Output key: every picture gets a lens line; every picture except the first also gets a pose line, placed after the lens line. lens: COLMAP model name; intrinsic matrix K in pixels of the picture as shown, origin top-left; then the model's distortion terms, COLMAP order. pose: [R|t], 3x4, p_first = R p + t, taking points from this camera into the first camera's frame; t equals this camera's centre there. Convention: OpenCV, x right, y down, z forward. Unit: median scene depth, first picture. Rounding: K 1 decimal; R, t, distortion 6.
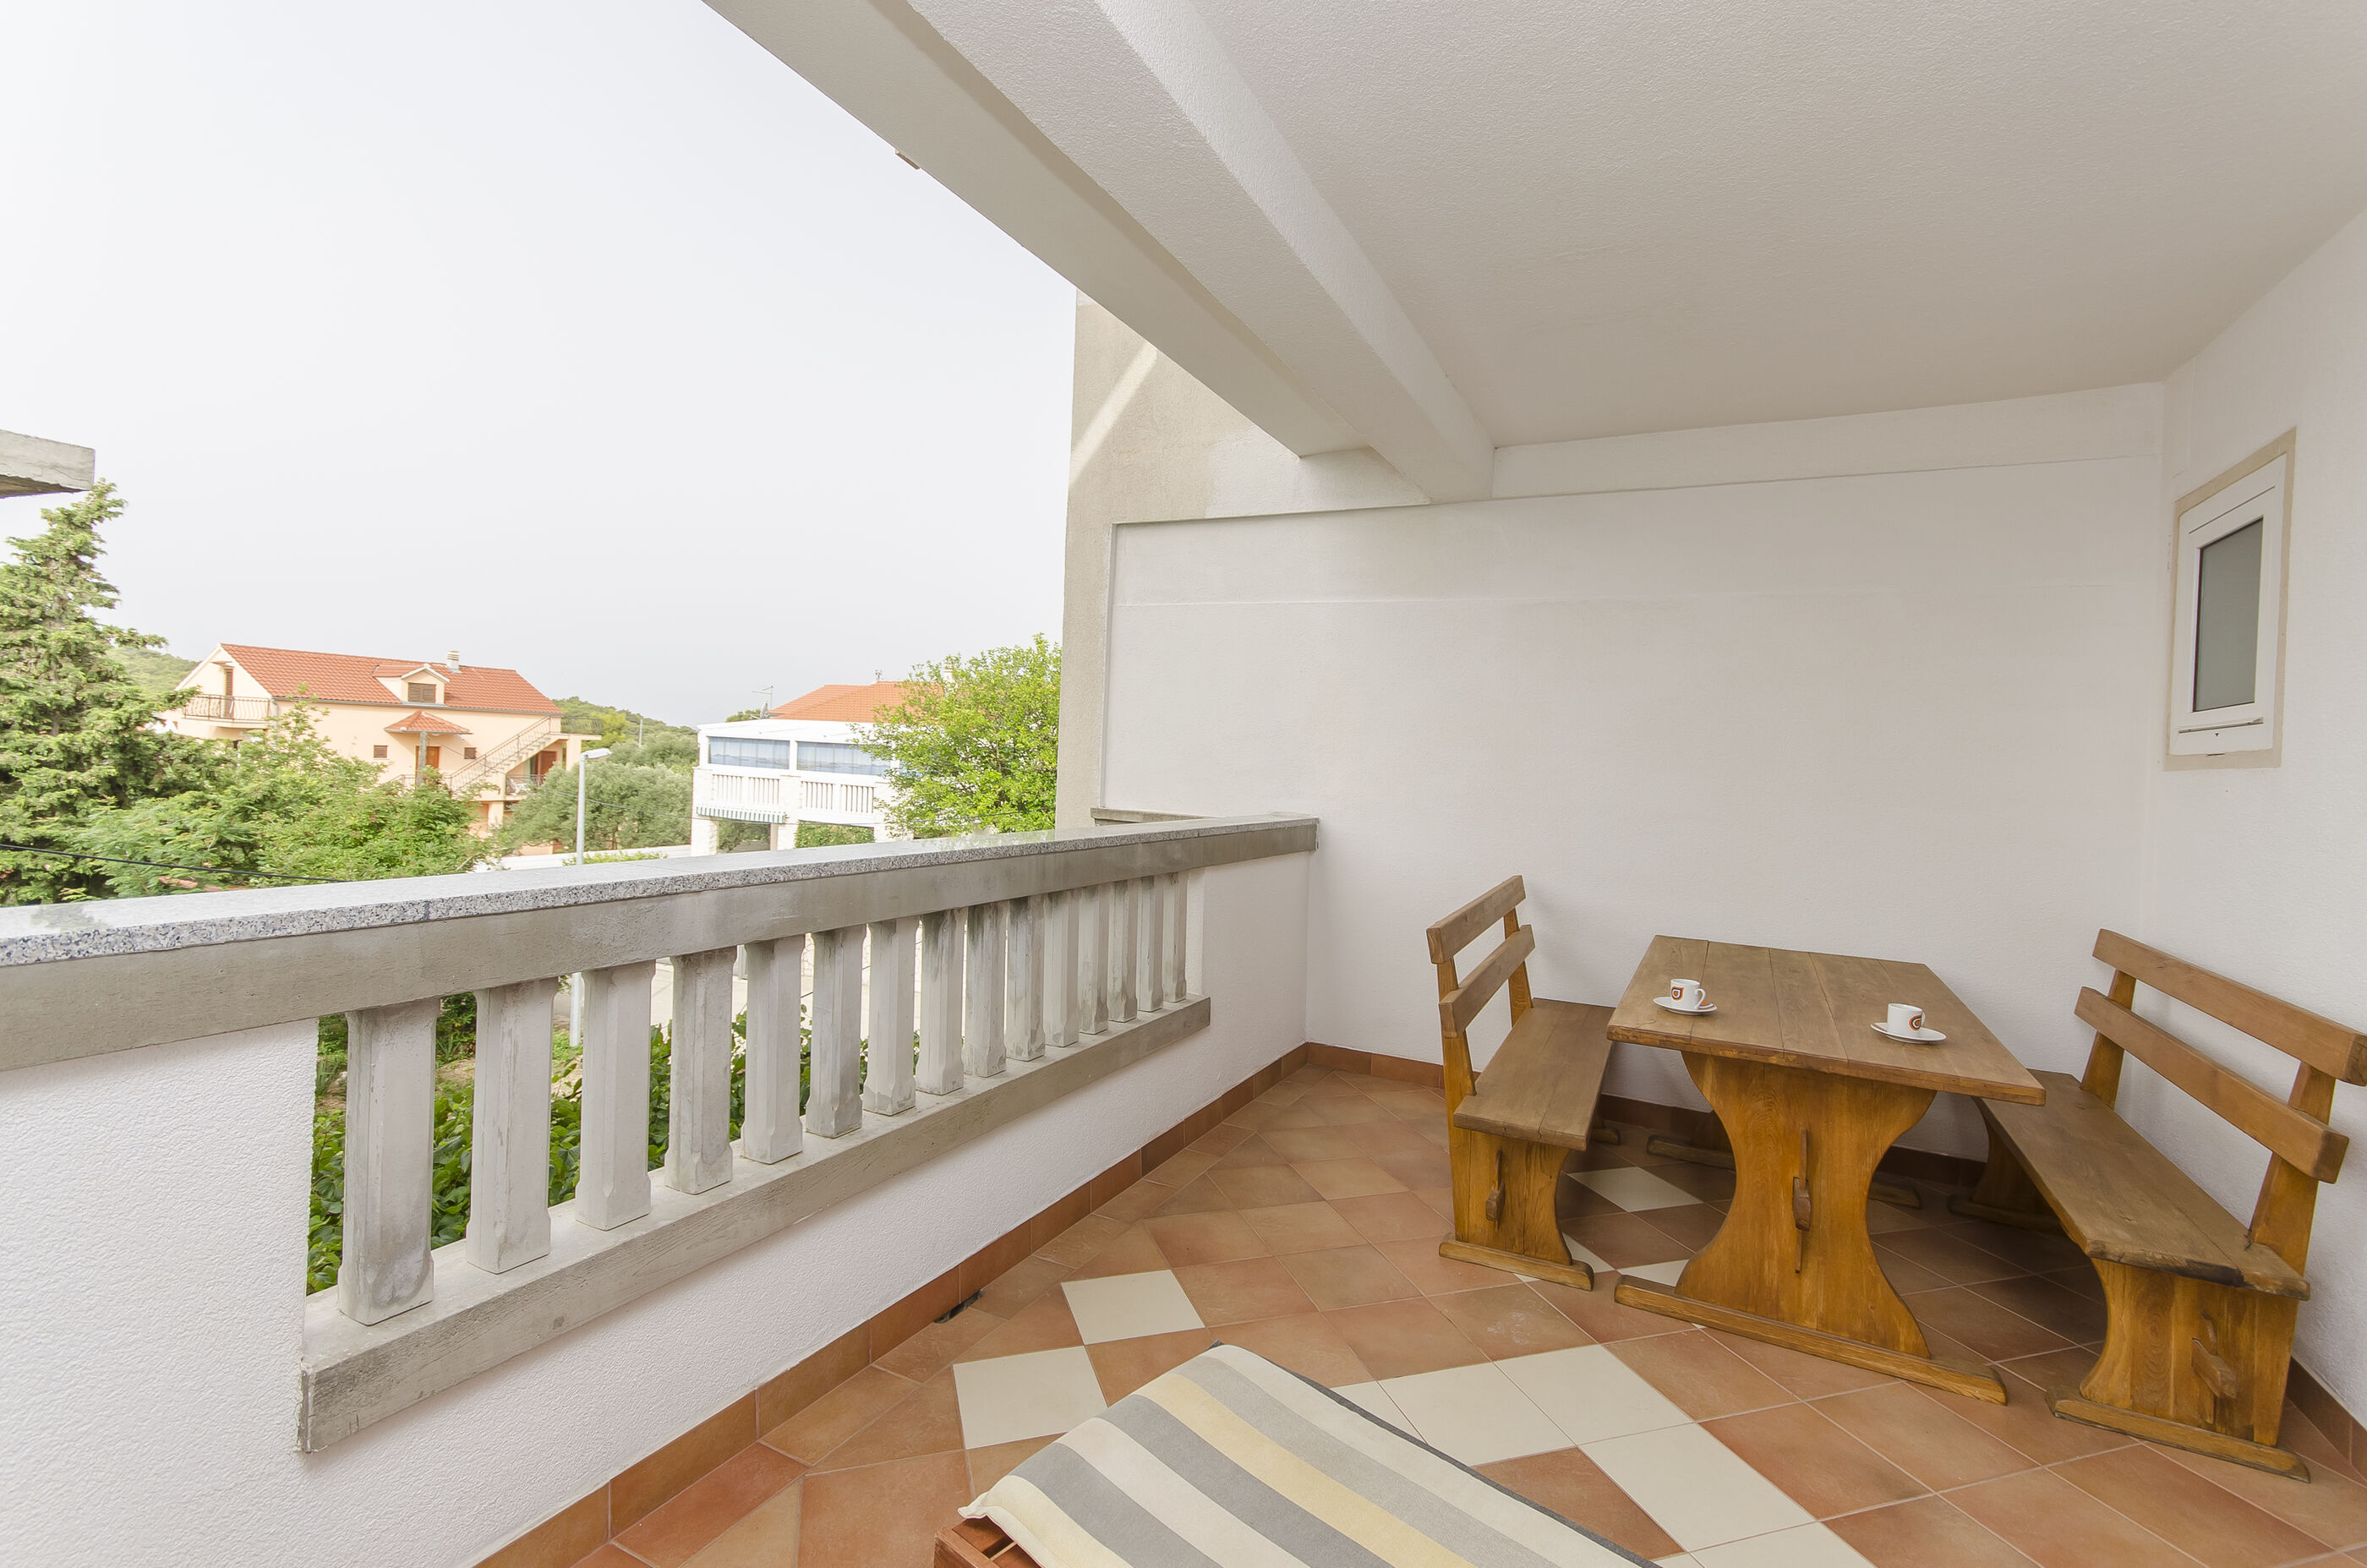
lens RADIAL K [[1031.0, 0, 1186.2], [0, 1031.0, 748.2], [0, 0, 1]] dist [0.001253, 0.000182]
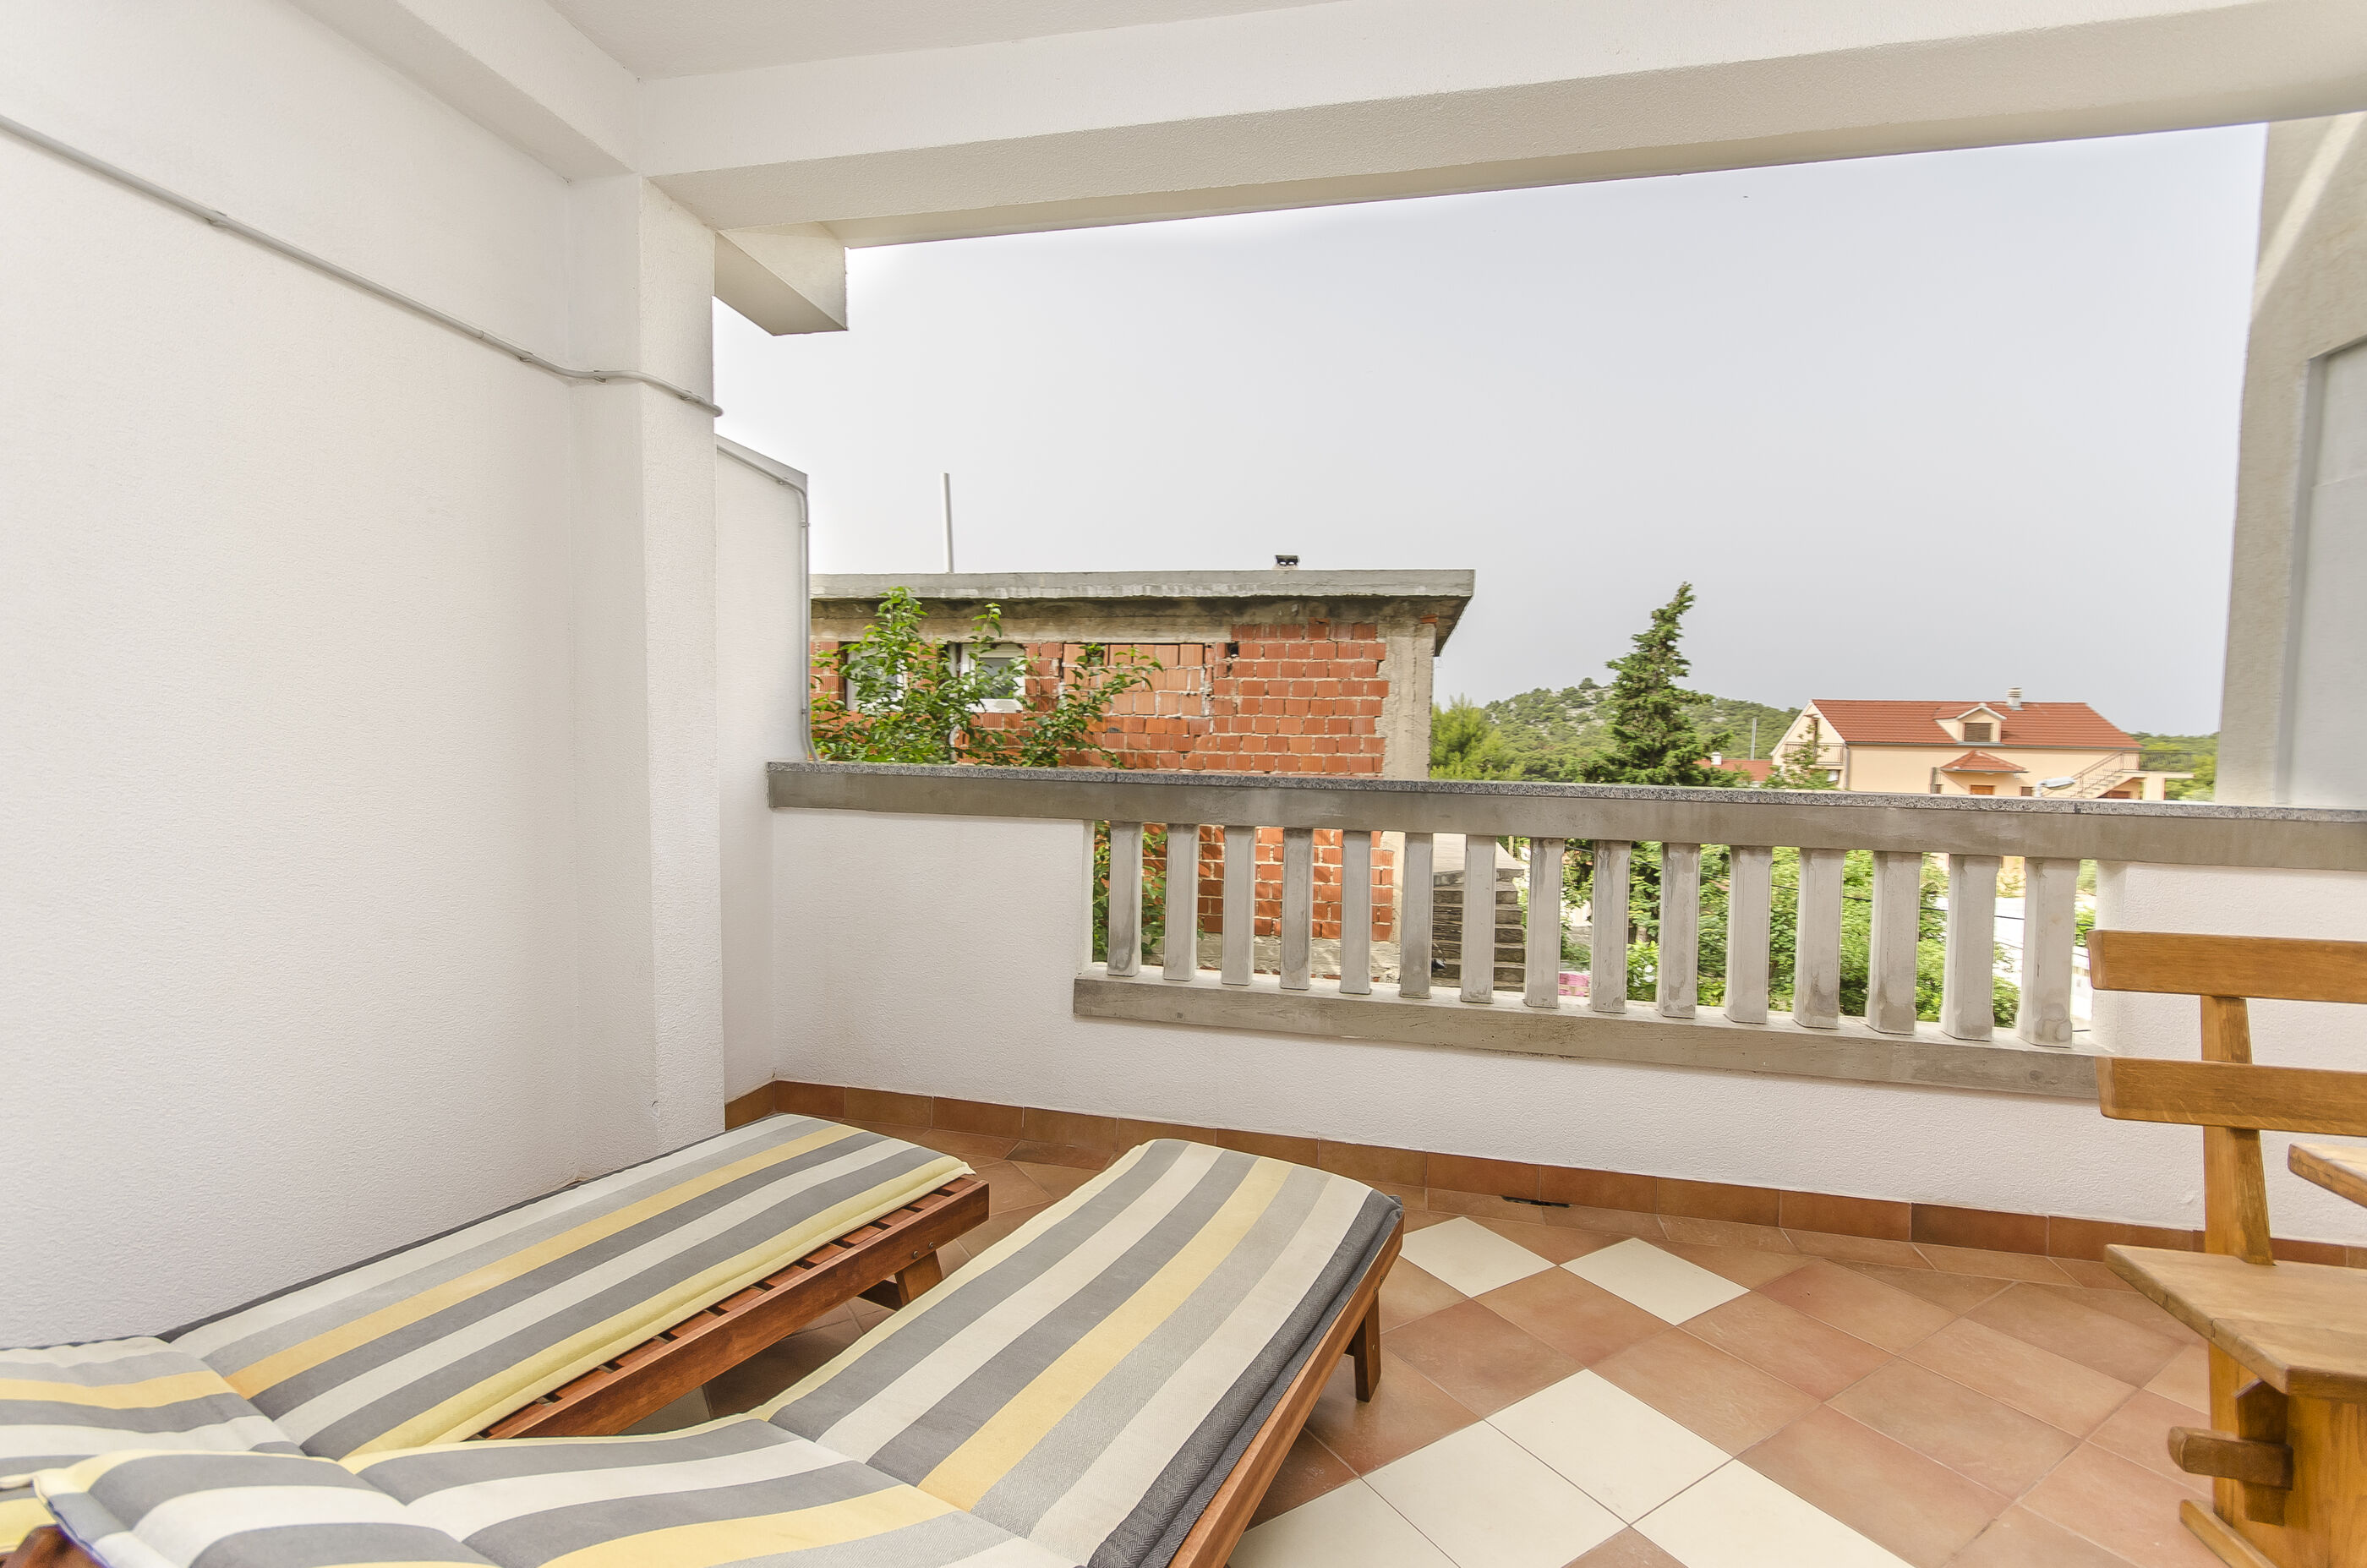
lens RADIAL K [[1010.2, 0, 1196.1], [0, 1010.2, 782.8], [0, 0, 1]] dist [0.002105, 0.000159]
pose [[0.261747, -0.000264, -0.965136, 0.072415], [-0.005612, 0.999983, -0.001796, 0.009874], [0.965120, 0.005886, 0.261741, 0.036598]]
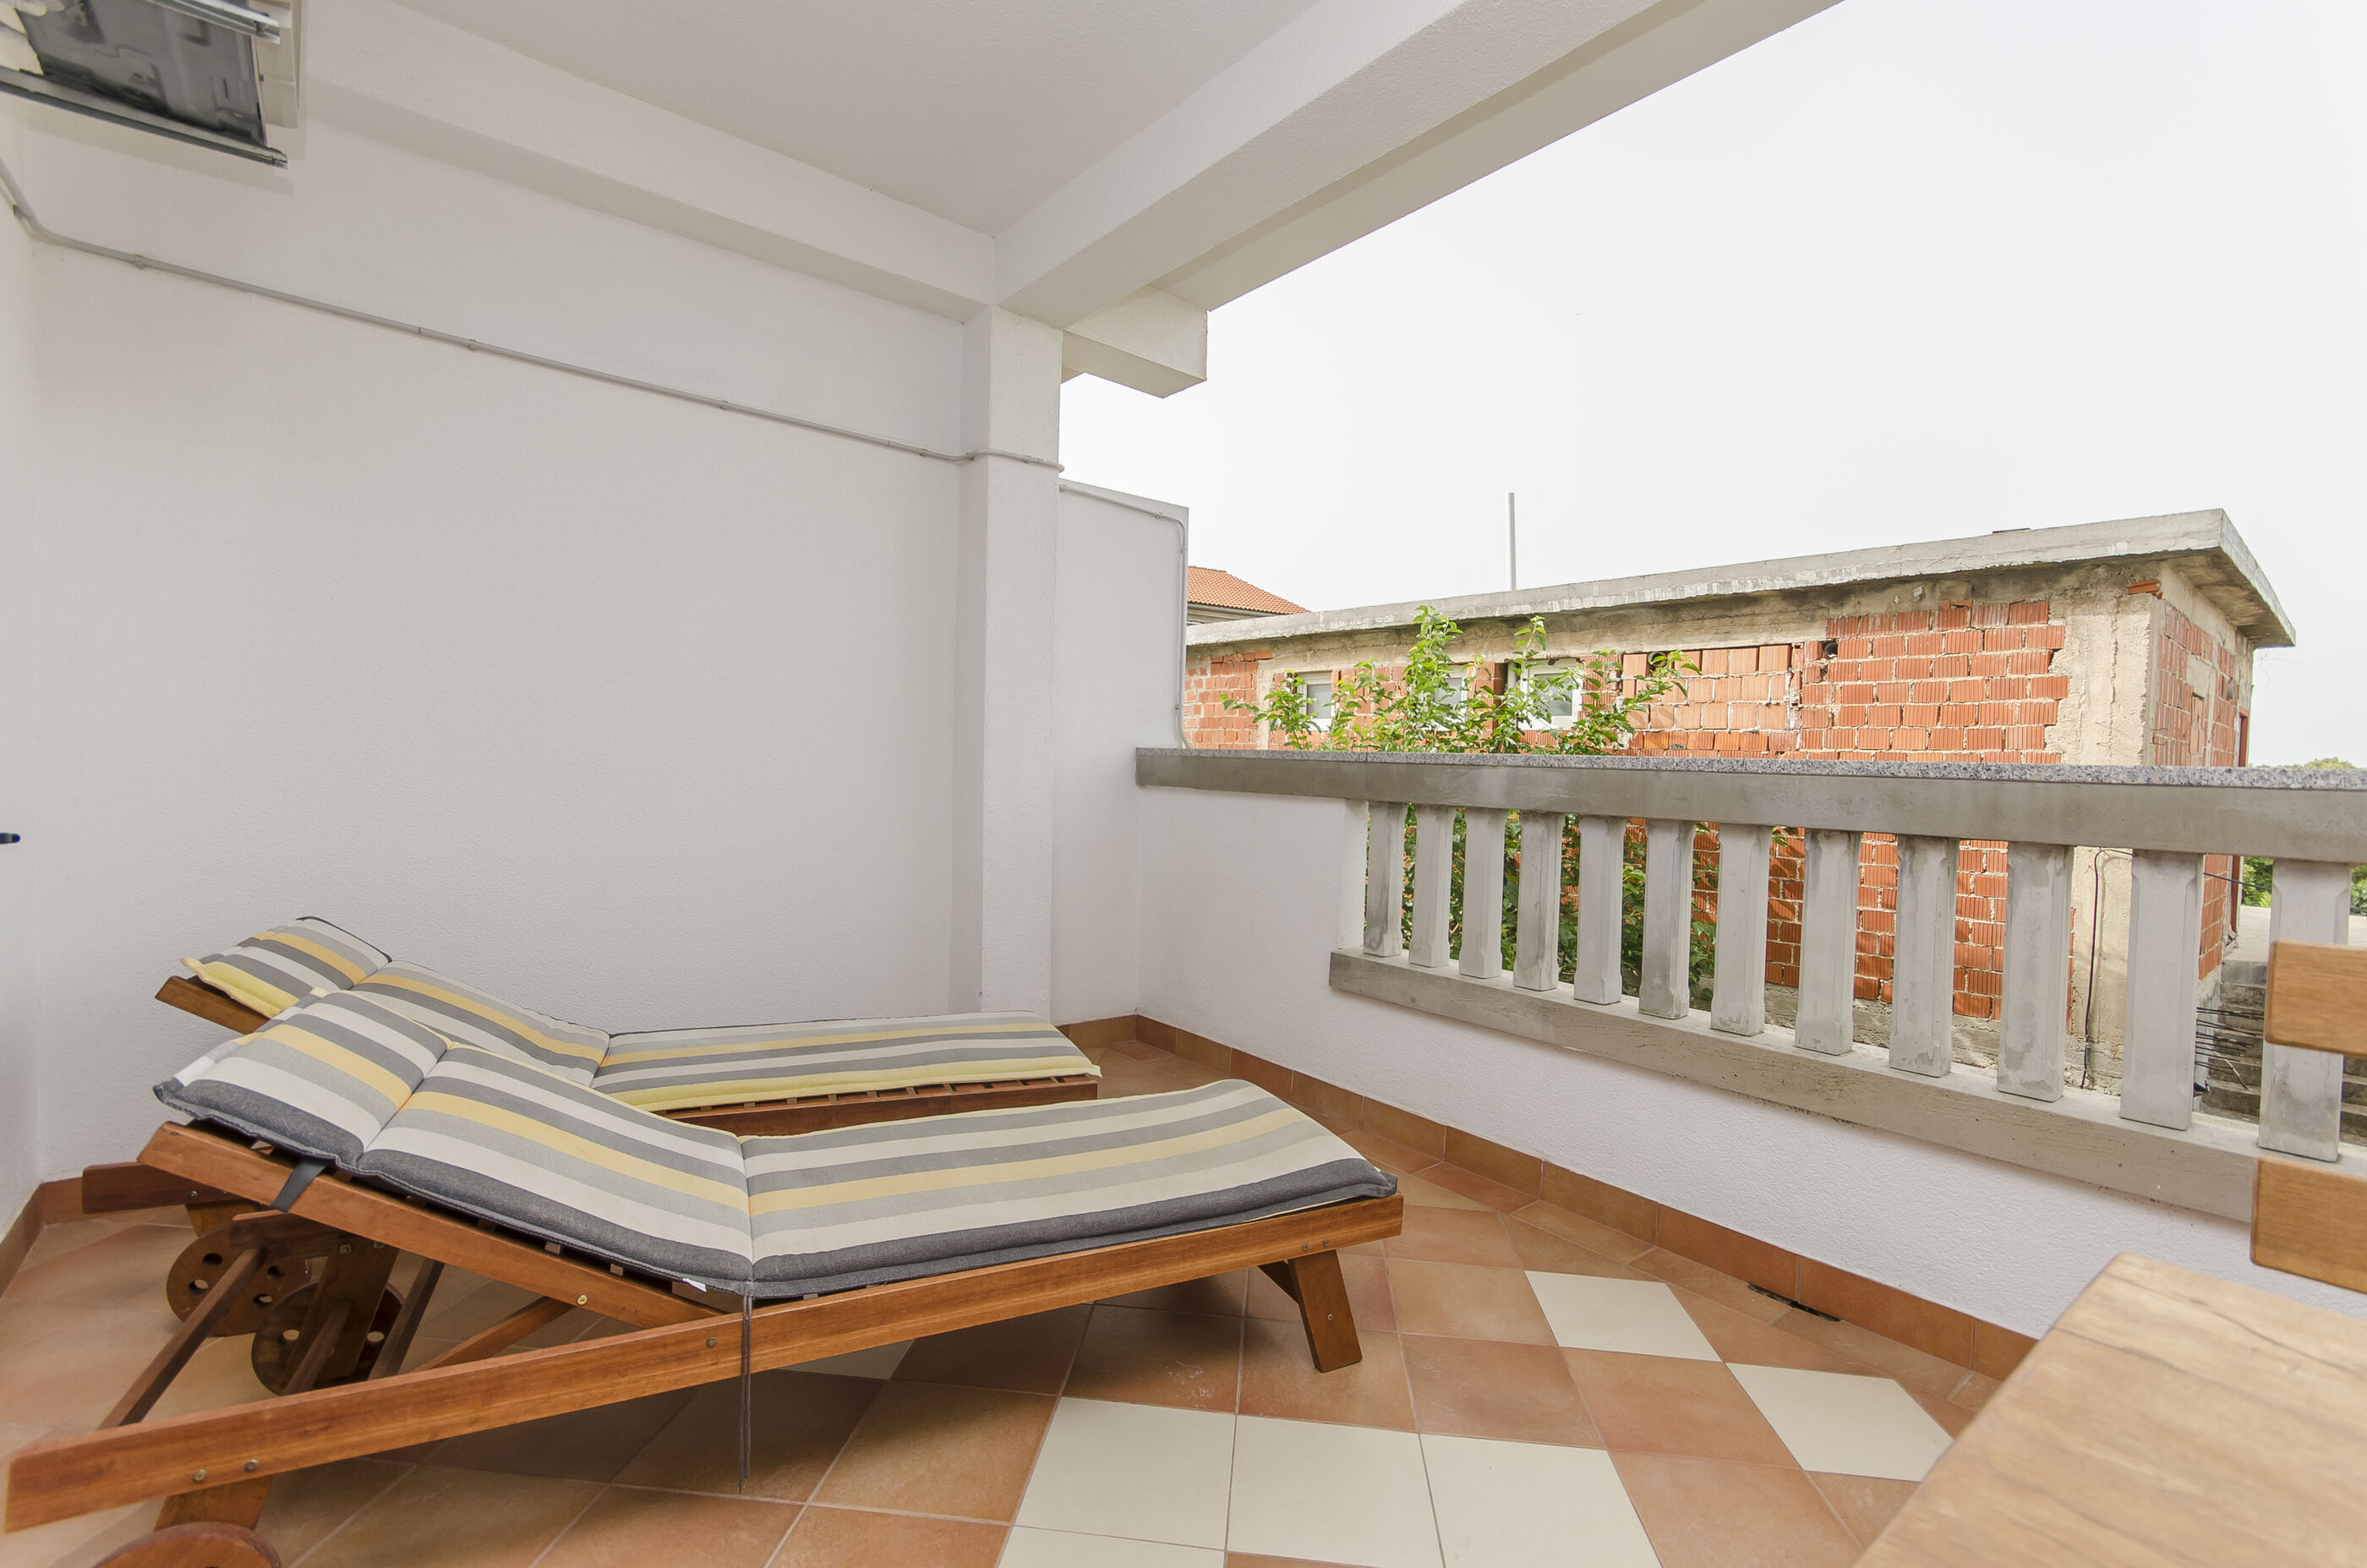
lens RADIAL K [[1010.2, 0, 1196.1], [0, 1010.2, 782.8], [0, 0, 1]] dist [0.002105, 0.000159]
pose [[-0.378690, -0.034556, -0.924878, 0.074621], [-0.042919, 0.998883, -0.019748, 0.015330], [0.924528, 0.032216, -0.379751, 0.084822]]
